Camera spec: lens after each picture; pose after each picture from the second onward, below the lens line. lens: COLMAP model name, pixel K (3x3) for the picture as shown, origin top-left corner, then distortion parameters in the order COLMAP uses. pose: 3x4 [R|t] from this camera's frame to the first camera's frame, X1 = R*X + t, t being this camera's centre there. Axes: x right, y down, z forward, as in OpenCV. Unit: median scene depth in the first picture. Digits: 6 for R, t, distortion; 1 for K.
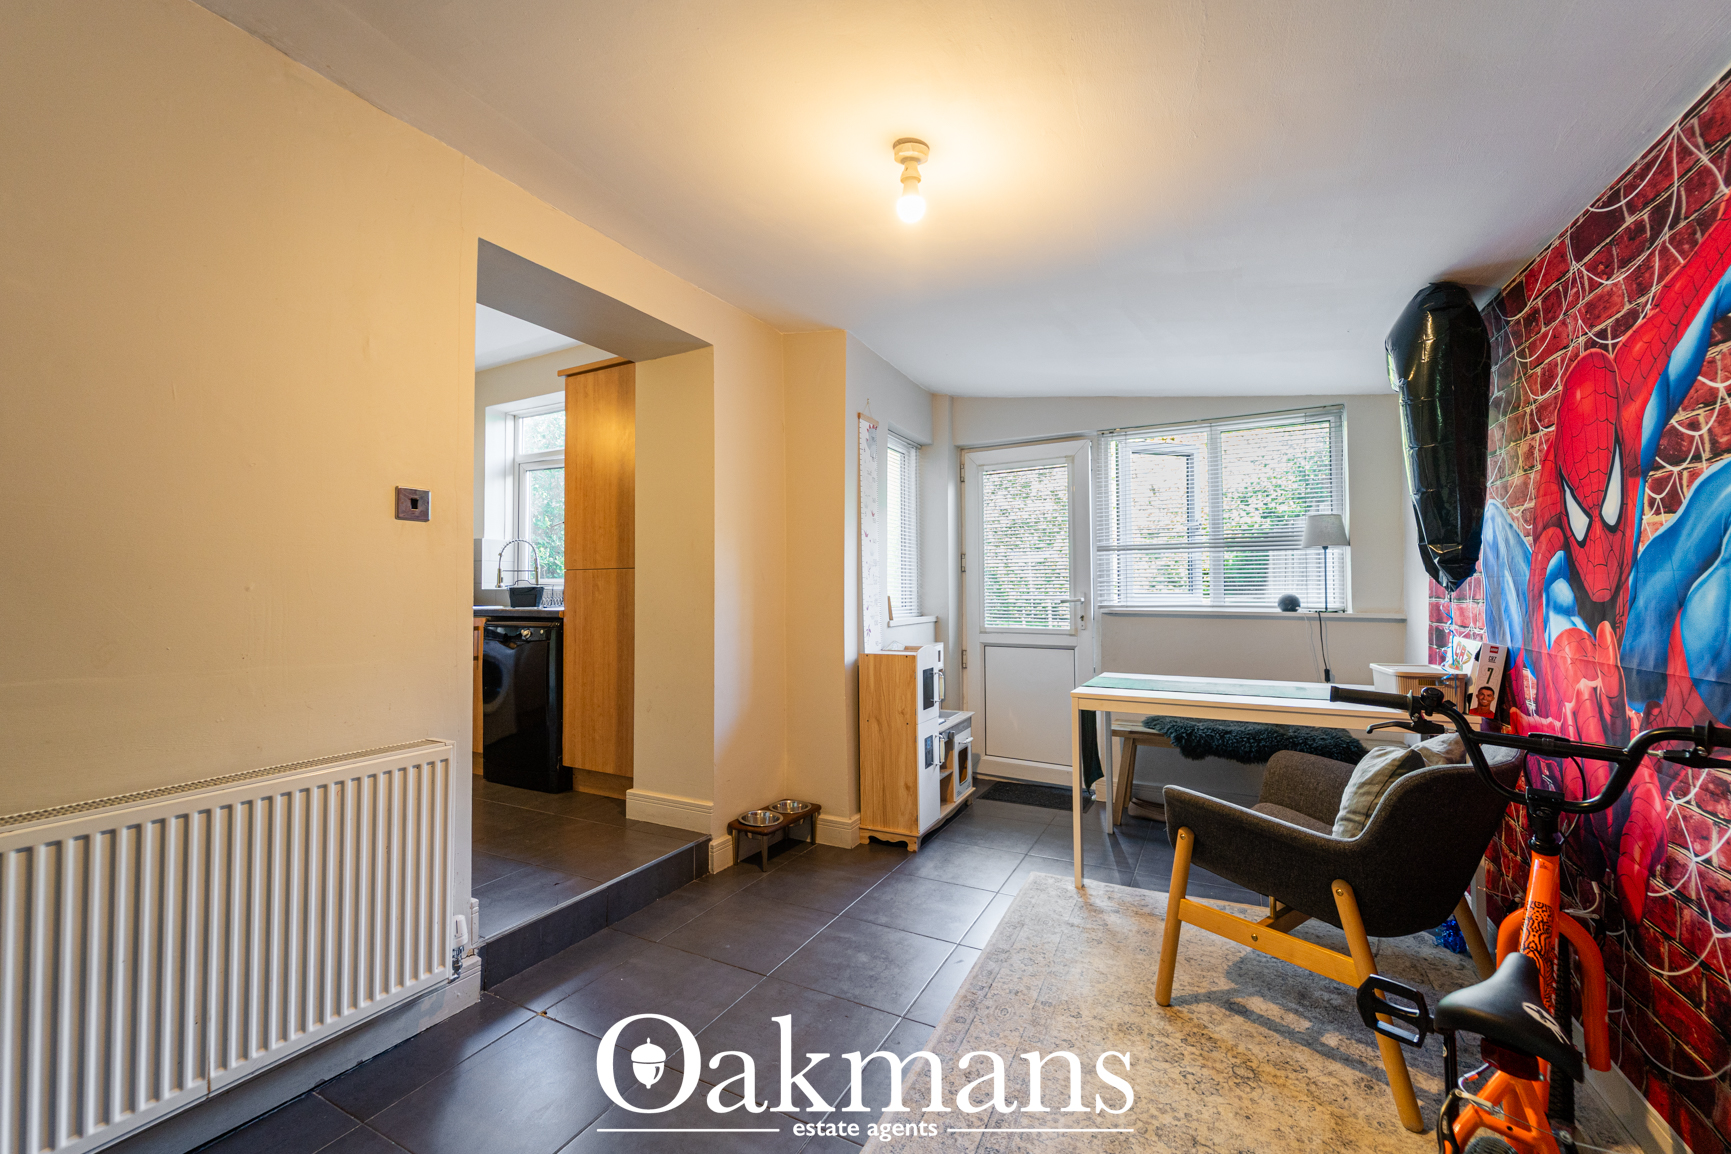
lens RADIAL K [[710.4, 0, 859.0], [0, 710.4, 569.1], [0, 0, 1]] dist [-0.001837, -0.000981]
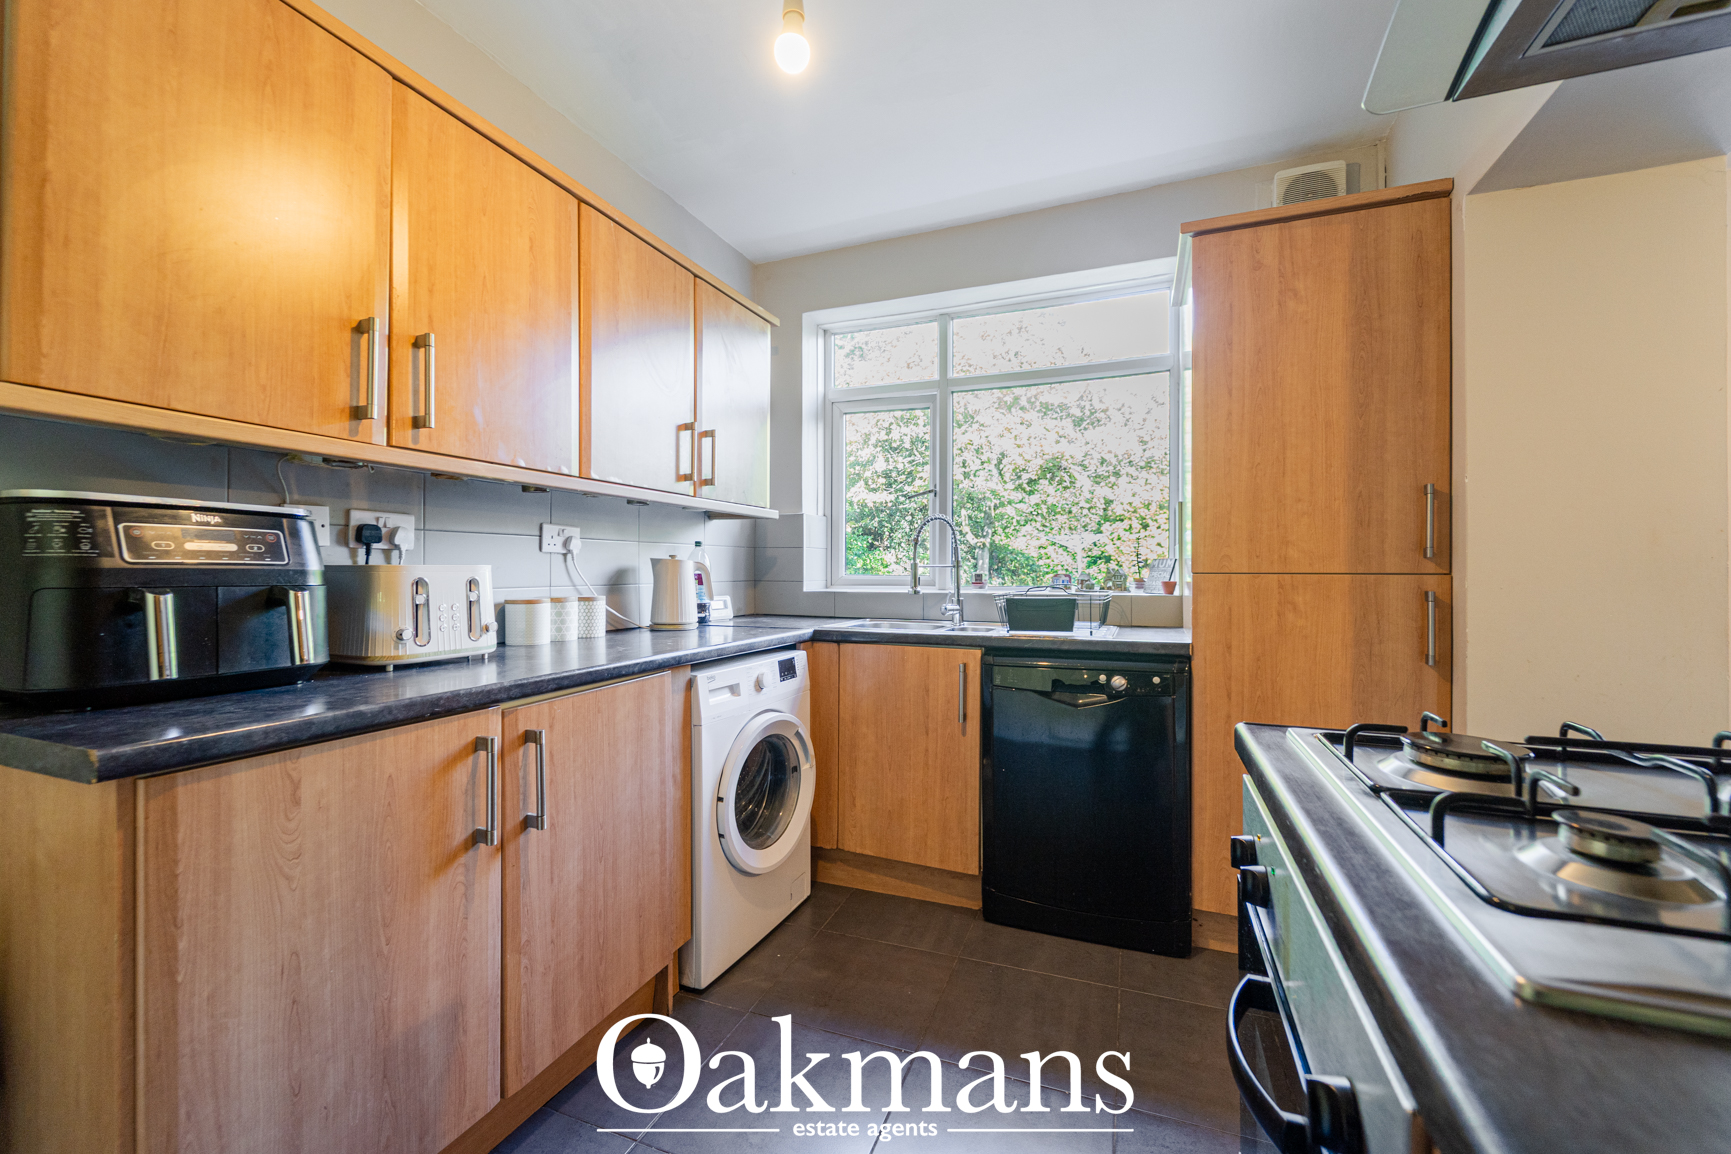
lens RADIAL K [[710.4, 0, 859.0], [0, 710.4, 569.1], [0, 0, 1]] dist [-0.001837, -0.000981]
pose [[0.994113, 0.010133, 0.107874, -0.764220], [-0.013604, 0.999411, 0.031494, -0.016501], [-0.107491, -0.032776, 0.993666, 0.465009]]
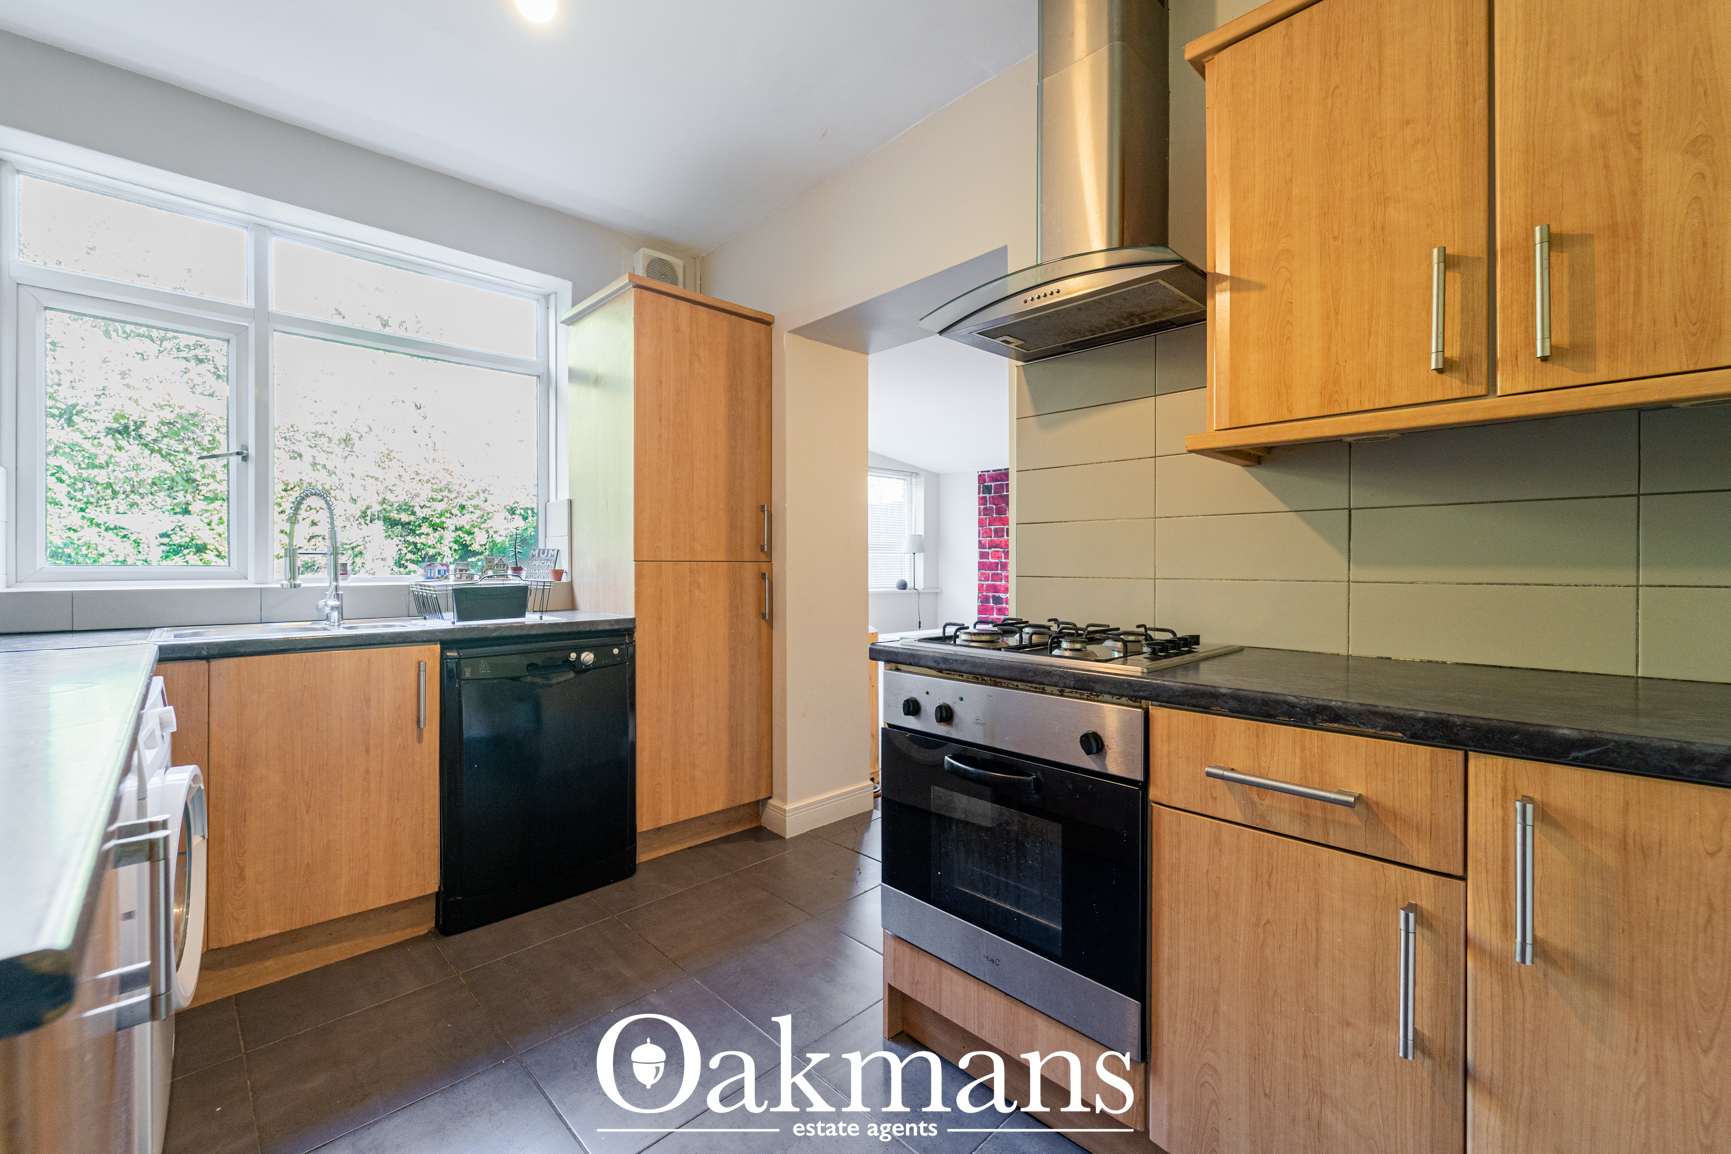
lens RADIAL K [[710.4, 0, 859.0], [0, 710.4, 569.1], [0, 0, 1]] dist [-0.001837, -0.000981]
pose [[0.299014, 0.002385, 0.954246, -1.048140], [-0.035499, 0.999332, 0.008626, -0.004445], [-0.953588, -0.036454, 0.298899, 0.586638]]
